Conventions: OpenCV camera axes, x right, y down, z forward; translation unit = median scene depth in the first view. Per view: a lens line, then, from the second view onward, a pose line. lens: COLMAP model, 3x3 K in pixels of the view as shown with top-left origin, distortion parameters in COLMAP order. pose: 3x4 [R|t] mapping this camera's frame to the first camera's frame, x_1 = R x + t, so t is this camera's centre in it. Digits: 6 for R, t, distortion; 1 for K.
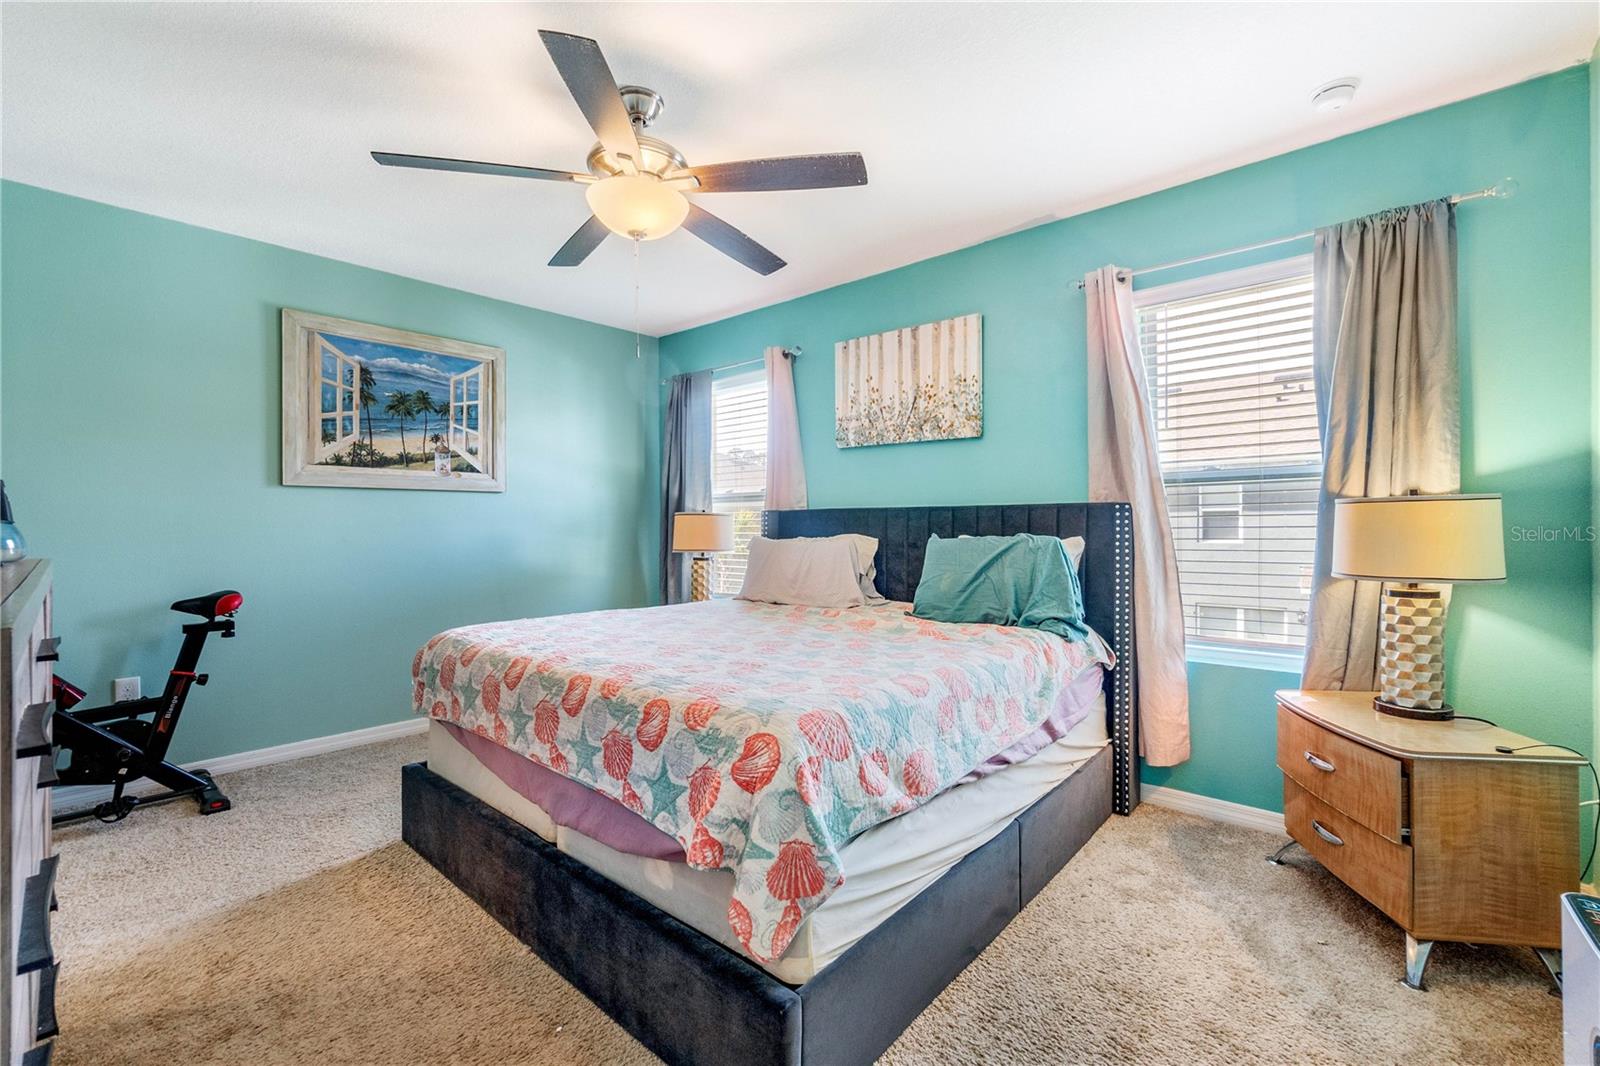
lens RADIAL K [[682.2, 0, 804.7], [0, 682.2, 523.2], [0, 0, 1]] dist [-0.006698, 0.002870]
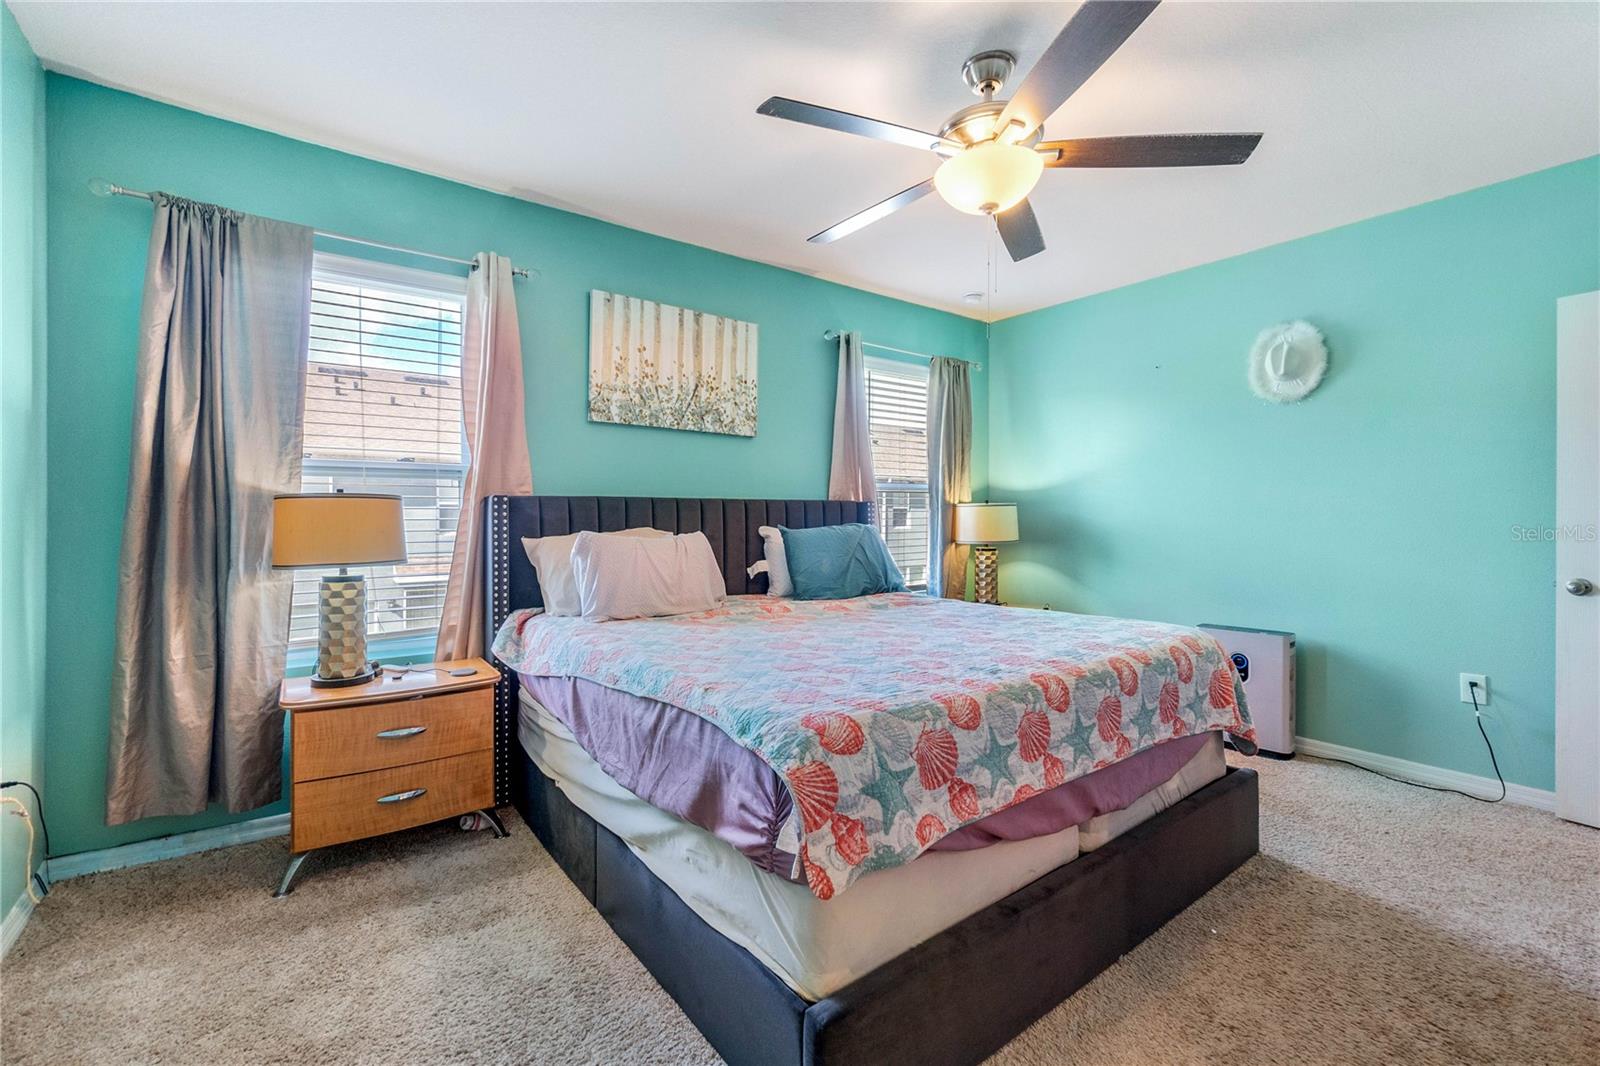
lens RADIAL K [[682.2, 0, 799.2], [0, 682.2, 522.6], [0, 0, 1]] dist [-0.006698, 0.002870]
pose [[0.198445, -0.006651, 0.980089, -0.769012], [-0.000864, 0.999975, 0.006961, 0.003917], [-0.980112, -0.002228, 0.198435, 0.674646]]
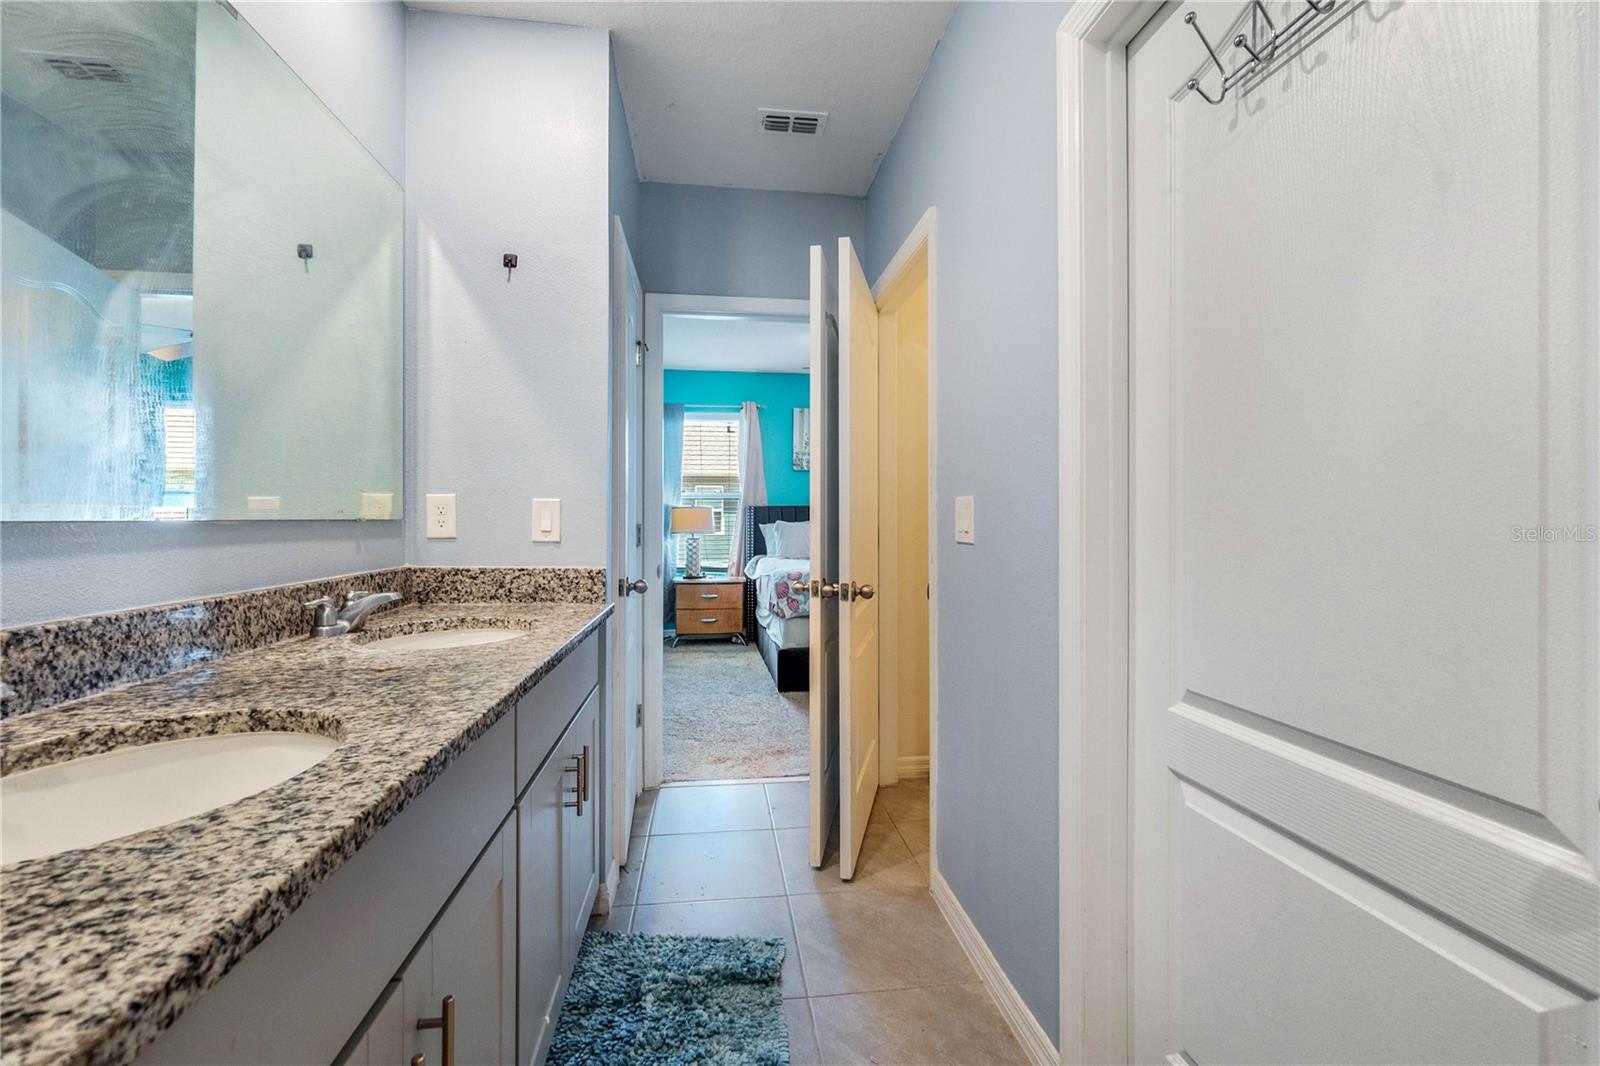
lens RADIAL K [[682.2, 0, 807.9], [0, 682.2, 526.0], [0, 0, 1]] dist [-0.006698, 0.002870]
pose [[0.642919, -0.008913, 0.765882, -1.370928], [0.003414, 0.999956, 0.008772, 0.017132], [-0.765926, -0.003025, 0.642921, -0.126865]]
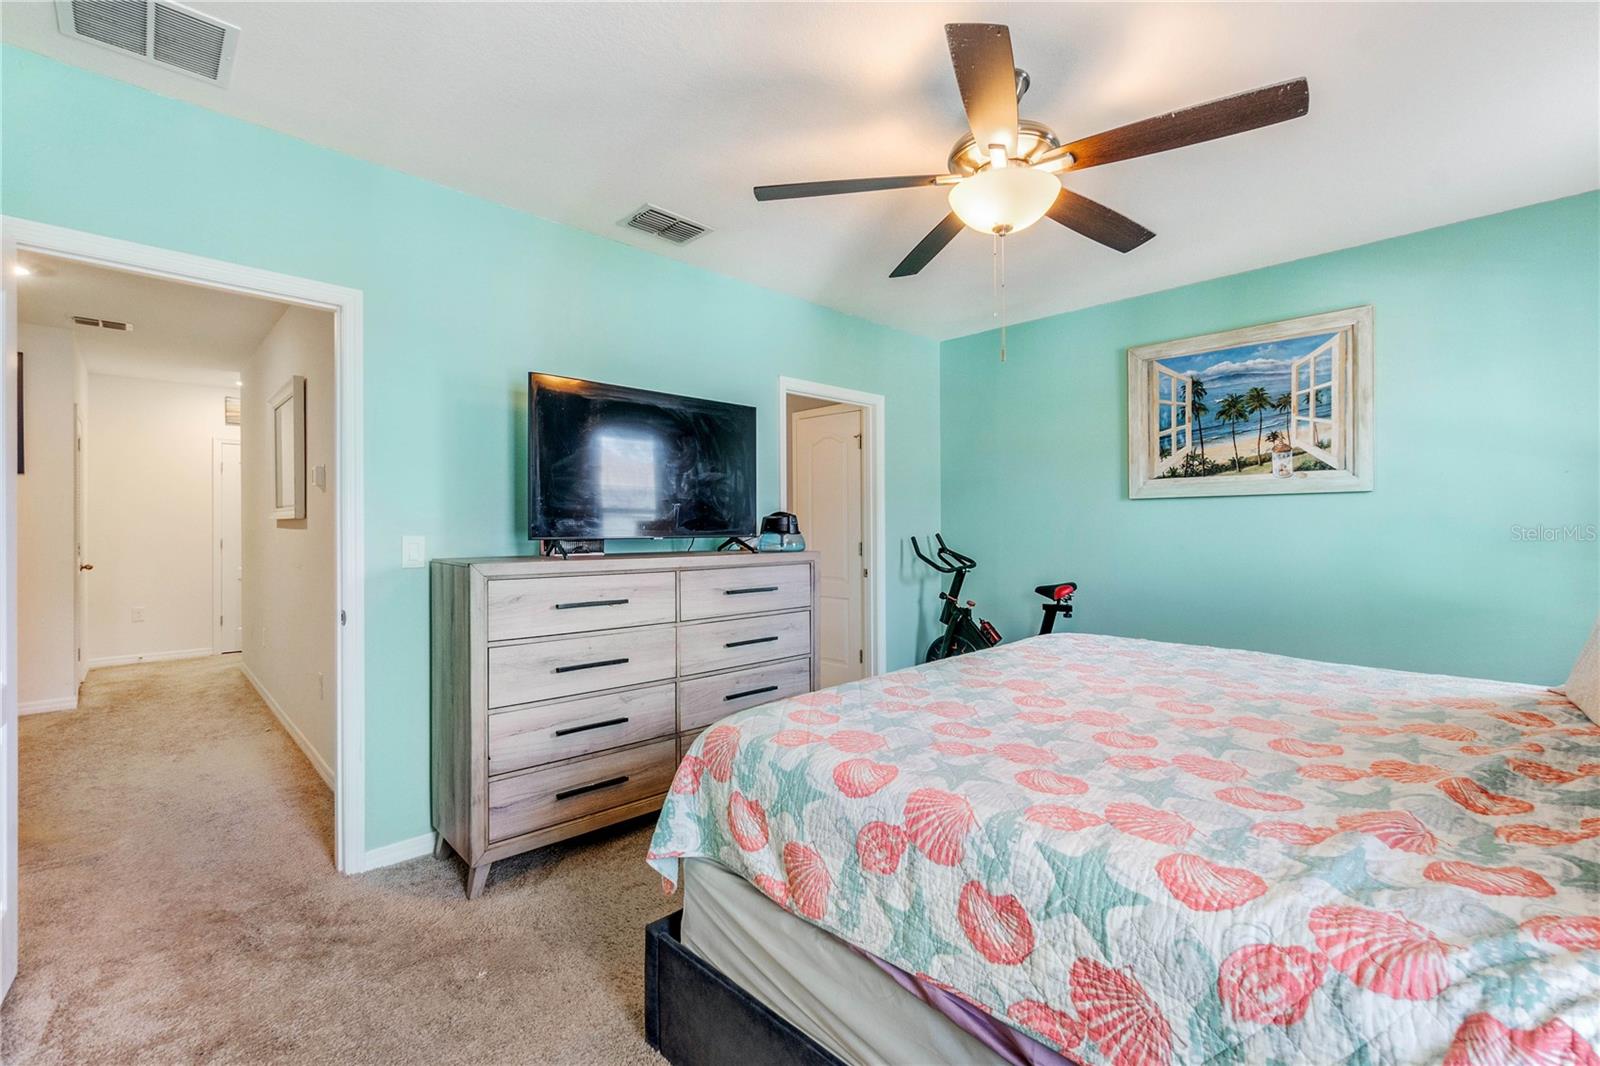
lens RADIAL K [[682.2, 0, 806.4], [0, 682.2, 527.9], [0, 0, 1]] dist [-0.006698, 0.002870]
pose [[-0.062703, 0.005353, -0.998018, 0.407208], [0.004526, 0.999977, 0.005079, -0.012545], [0.998022, -0.004199, -0.062726, 0.461677]]
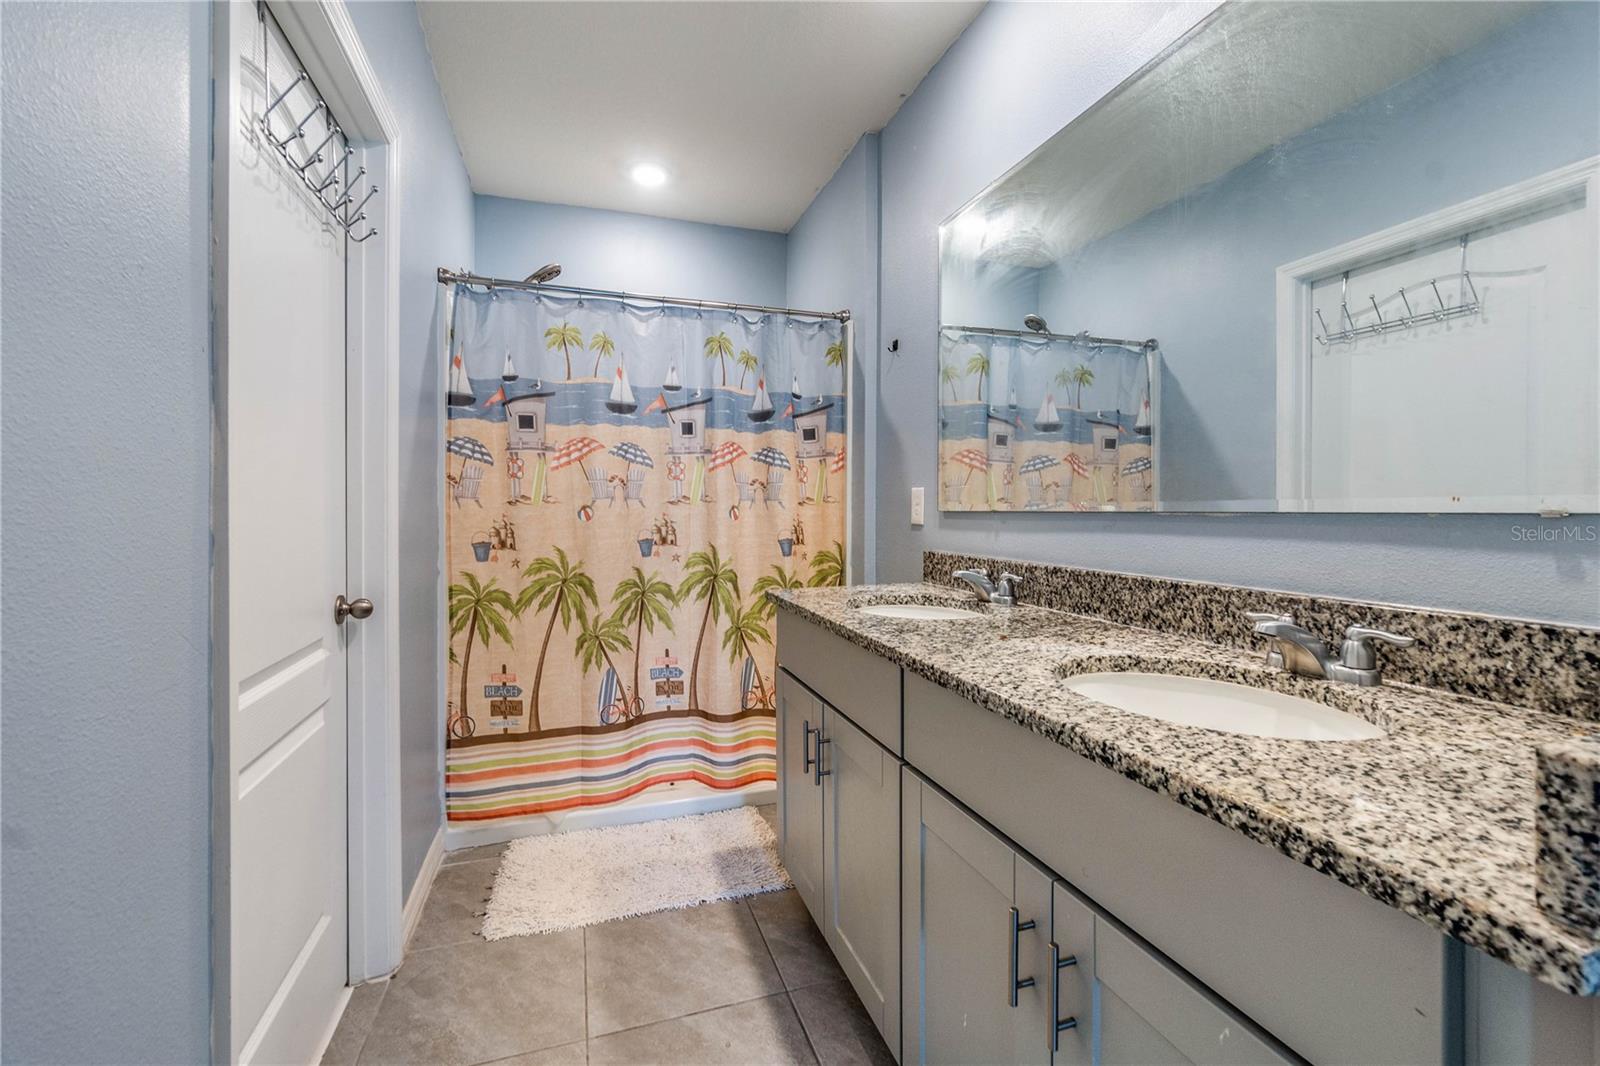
lens RADIAL K [[682.2, 0, 796.1], [0, 682.2, 516.3], [0, 0, 1]] dist [-0.006698, 0.002870]
pose [[-0.508901, 0.007417, -0.860793, -0.922314], [-0.002454, 0.999946, 0.010066, 0.015701], [0.860821, 0.007235, -0.508856, 0.275605]]
